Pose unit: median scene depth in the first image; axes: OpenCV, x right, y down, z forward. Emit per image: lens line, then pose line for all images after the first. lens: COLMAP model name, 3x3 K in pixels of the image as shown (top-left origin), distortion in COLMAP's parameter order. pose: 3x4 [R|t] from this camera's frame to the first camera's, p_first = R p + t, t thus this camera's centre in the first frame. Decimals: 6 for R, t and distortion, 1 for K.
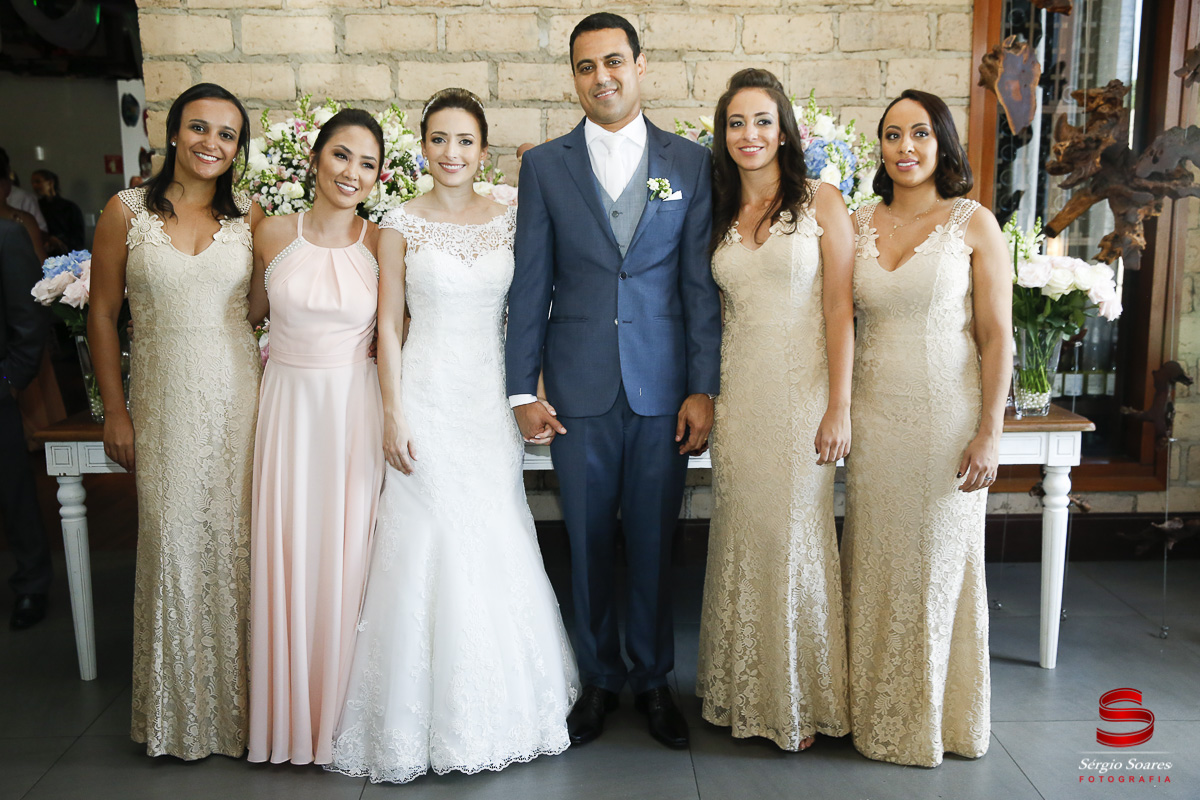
lens RADIAL K [[1195.4, 0, 600.0], [0, 1195.4, 400.0], [0, 0, 1]] dist [-0.026832, 0.124281]
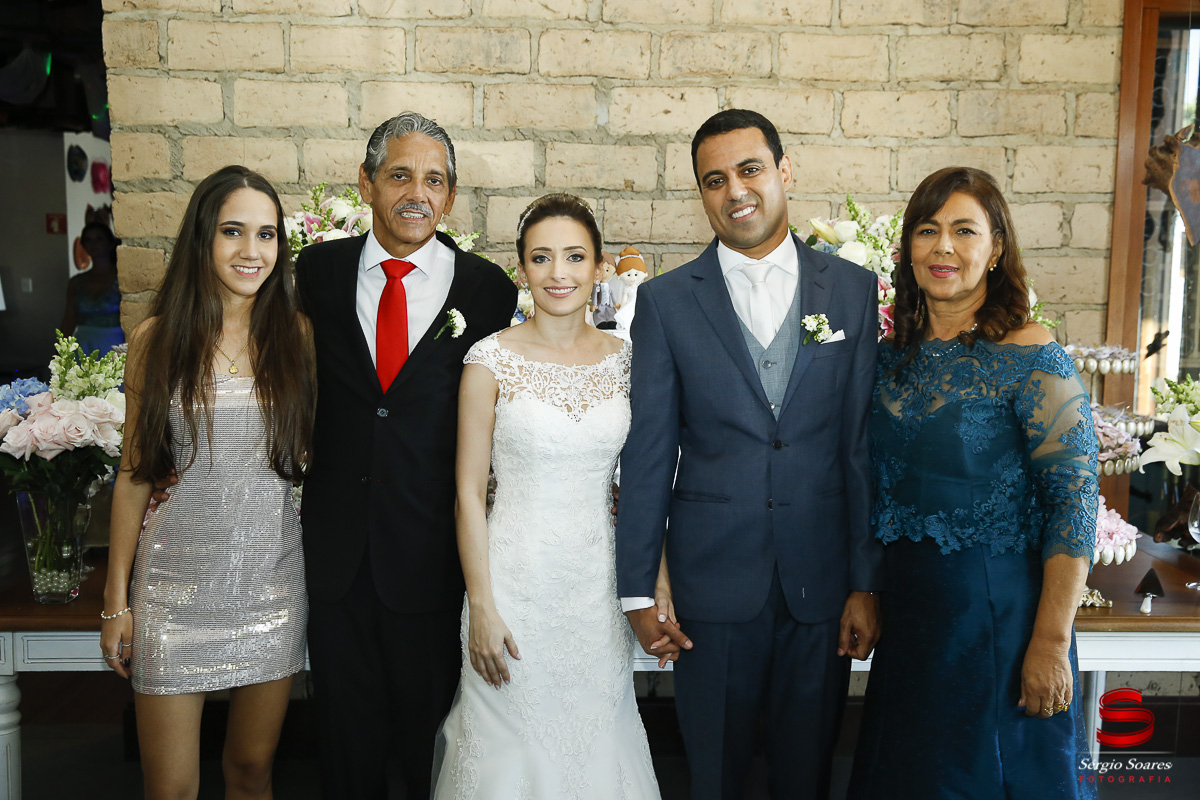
lens RADIAL K [[1279.4, 0, 600.0], [0, 1279.4, 400.0], [0, 0, 1]] dist [0.003657, 0.118234]
pose [[0.999632, 0.014718, 0.022806, -0.066071], [-0.013461, 0.998434, -0.054297, -0.057862], [-0.023570, 0.053970, 0.998264, 0.127520]]
